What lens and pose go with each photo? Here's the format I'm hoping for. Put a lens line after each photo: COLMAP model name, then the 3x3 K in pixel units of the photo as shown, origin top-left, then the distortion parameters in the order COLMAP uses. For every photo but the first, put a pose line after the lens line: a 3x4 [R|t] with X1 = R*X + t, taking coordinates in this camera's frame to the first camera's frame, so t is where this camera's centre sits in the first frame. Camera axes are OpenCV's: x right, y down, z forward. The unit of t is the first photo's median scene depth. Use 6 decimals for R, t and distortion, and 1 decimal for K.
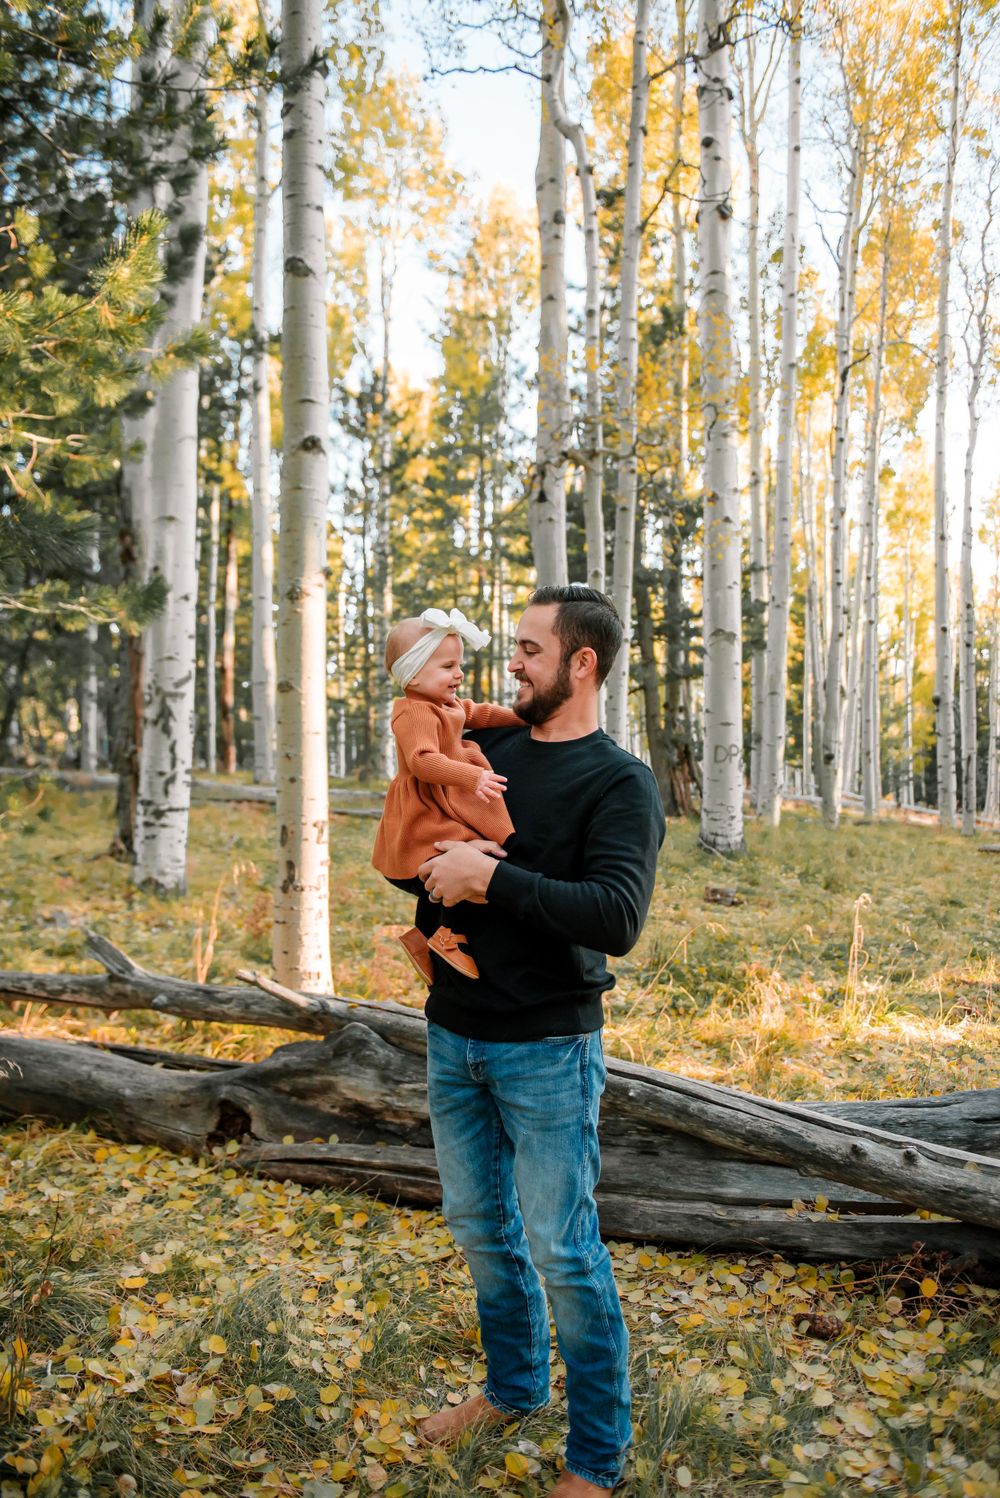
lens RADIAL K [[1109.2, 0, 499.7], [0, 1109.2, 744.6], [0, 0, 1]] dist [-0.030914, -0.007256]
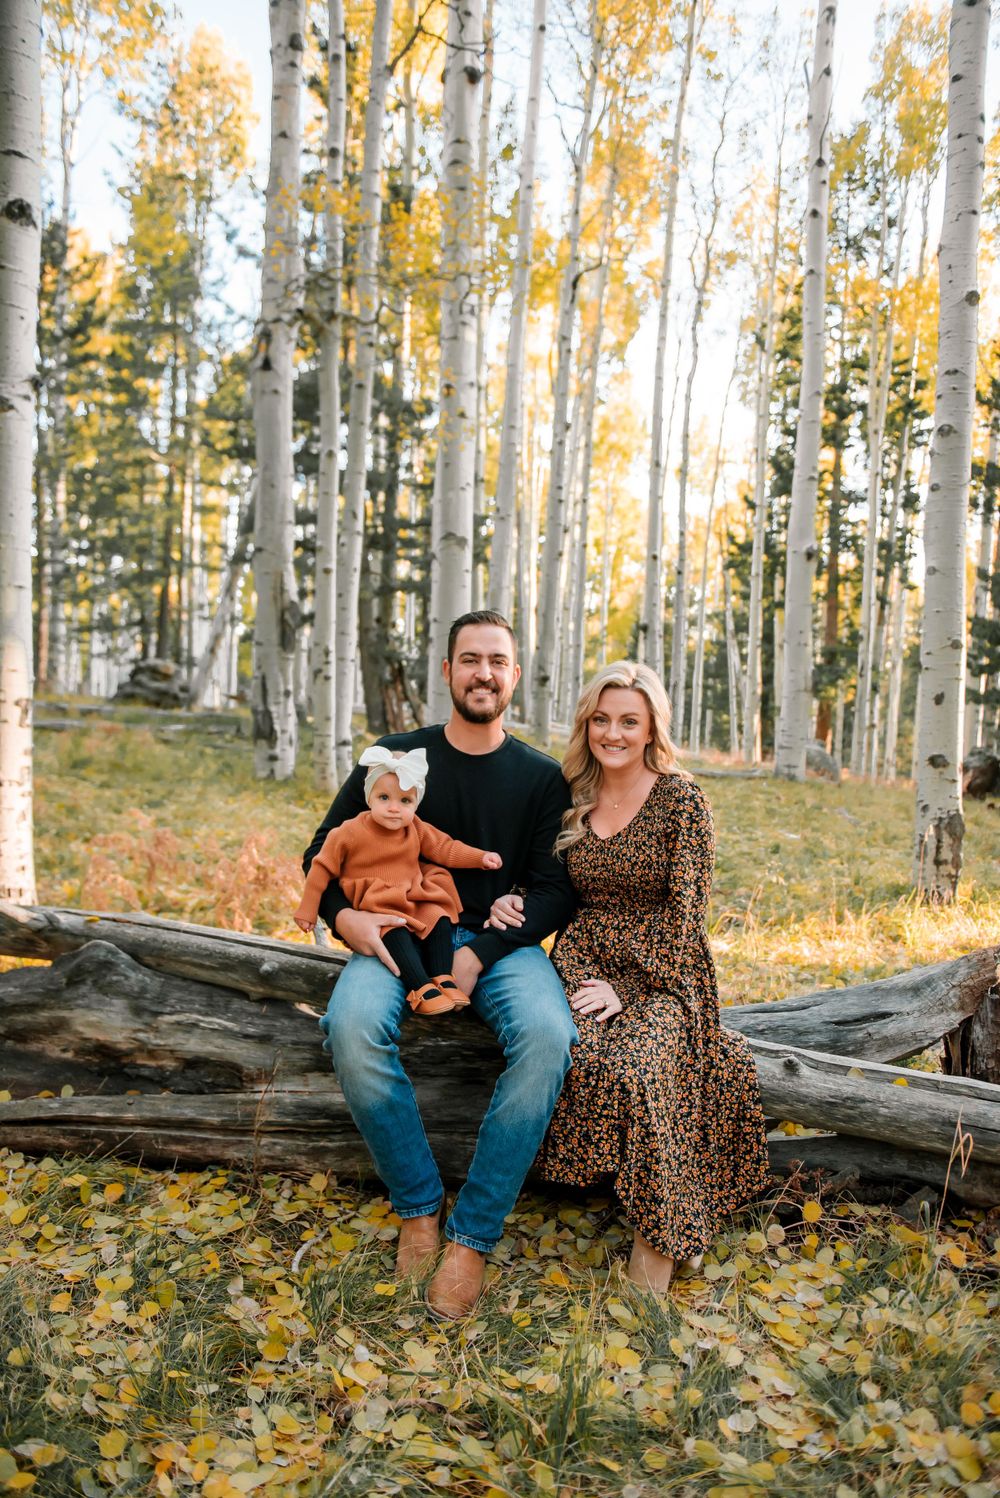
lens RADIAL K [[1133.2, 0, 501.5], [0, 1133.2, 753.1], [0, 0, 1]] dist [-0.039886, 0.006725]
pose [[0.959784, 0.012845, 0.280445, -0.082992], [-0.031680, 0.997527, 0.062732, 0.064729], [-0.278945, -0.069093, 0.957818, 0.185437]]
